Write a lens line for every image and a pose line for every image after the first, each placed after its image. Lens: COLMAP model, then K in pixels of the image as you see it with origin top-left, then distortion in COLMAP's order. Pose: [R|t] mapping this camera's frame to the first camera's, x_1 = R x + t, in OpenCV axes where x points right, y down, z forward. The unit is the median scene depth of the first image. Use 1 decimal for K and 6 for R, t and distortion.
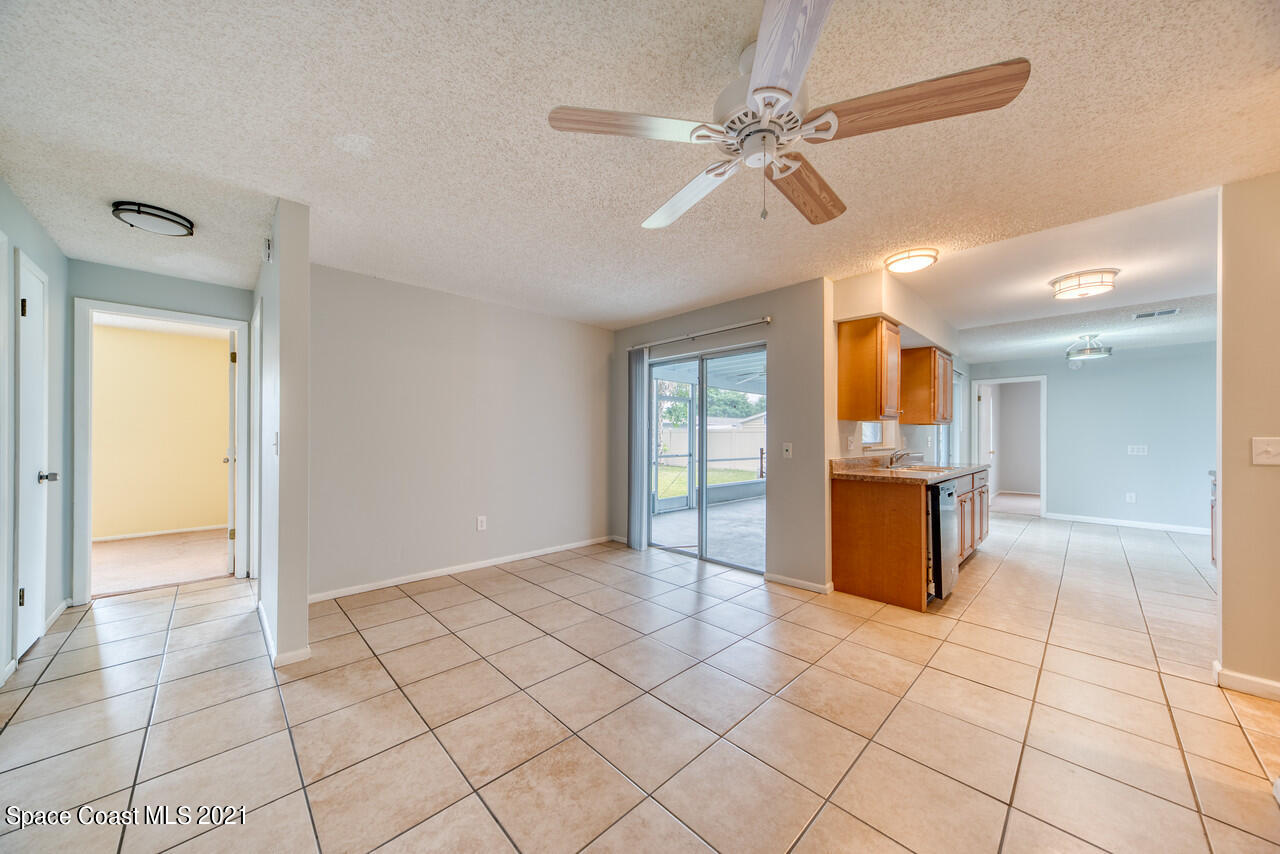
lens RADIAL K [[445.7, 0, 632.0], [0, 445.7, 436.8], [0, 0, 1]] dist [0.001406, 0.001579]
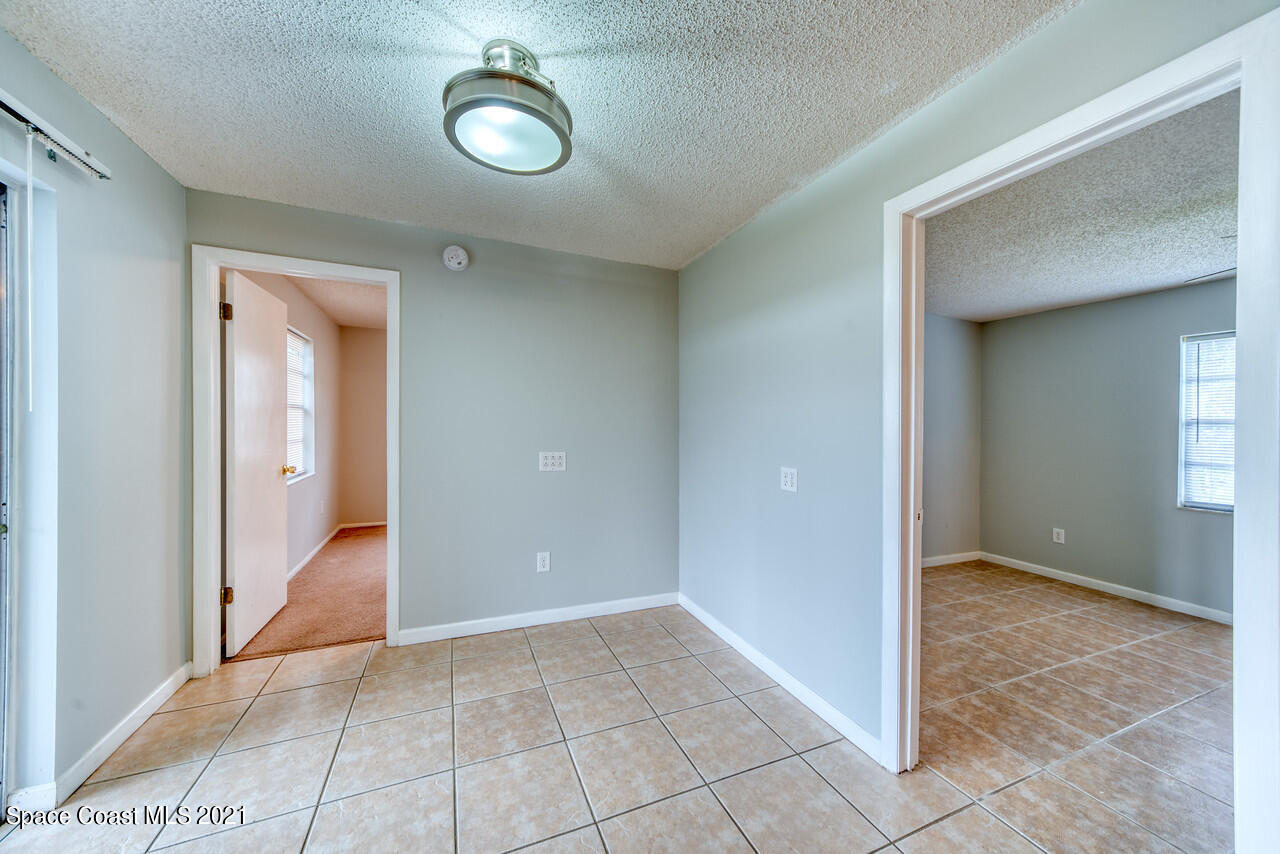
lens RADIAL K [[445.7, 0, 633.6], [0, 445.7, 433.1], [0, 0, 1]] dist [0.001406, 0.001579]
pose [[0.370280, -0.013785, 0.928818, 0.820116], [-0.011553, 0.999744, 0.019443, -0.012683], [-0.928849, -0.017930, 0.370026, 0.849848]]
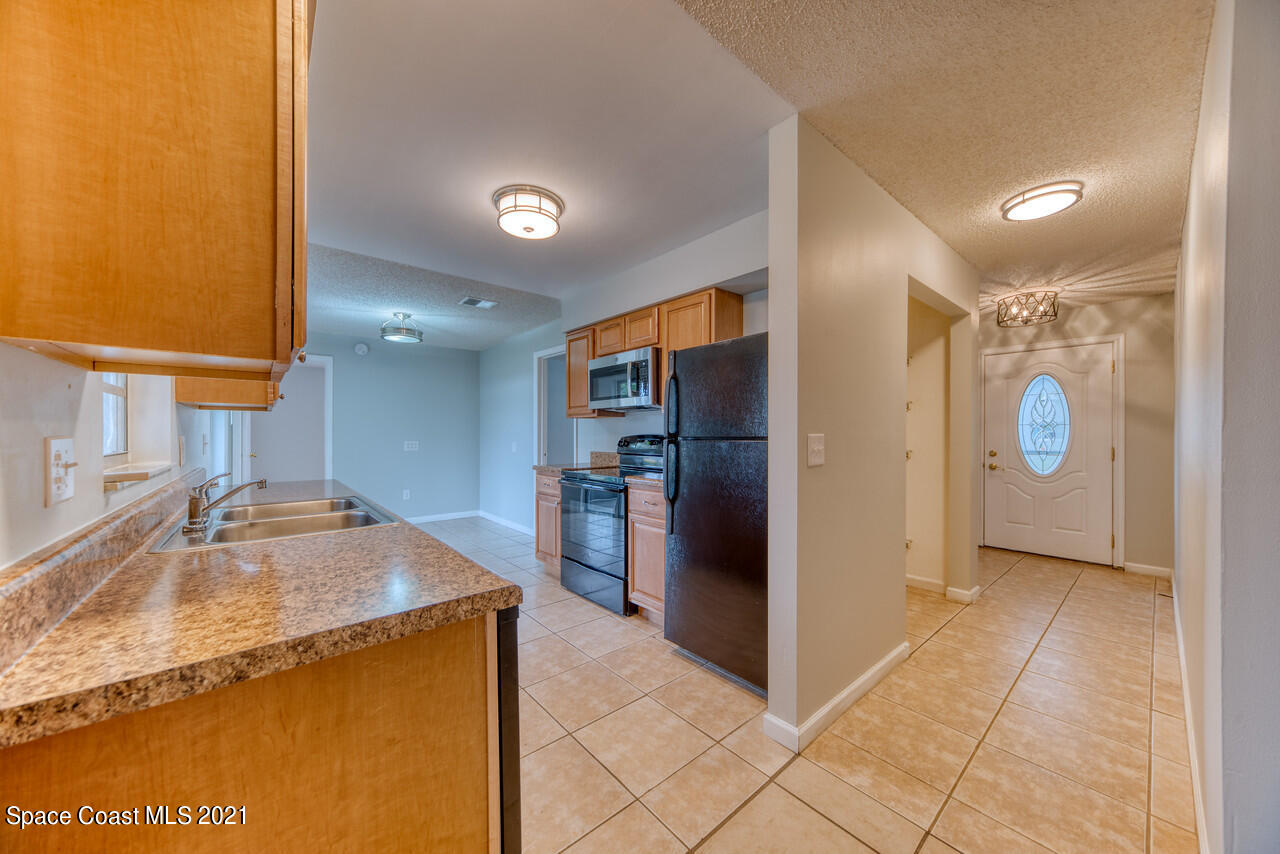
lens RADIAL K [[445.7, 0, 636.9], [0, 445.7, 432.6], [0, 0, 1]] dist [0.001406, 0.001579]
pose [[0.070685, -0.003652, 0.997492, 0.211039], [0.003023, 0.999989, 0.003447, -0.002412], [-0.997494, 0.002772, 0.070695, 0.503931]]
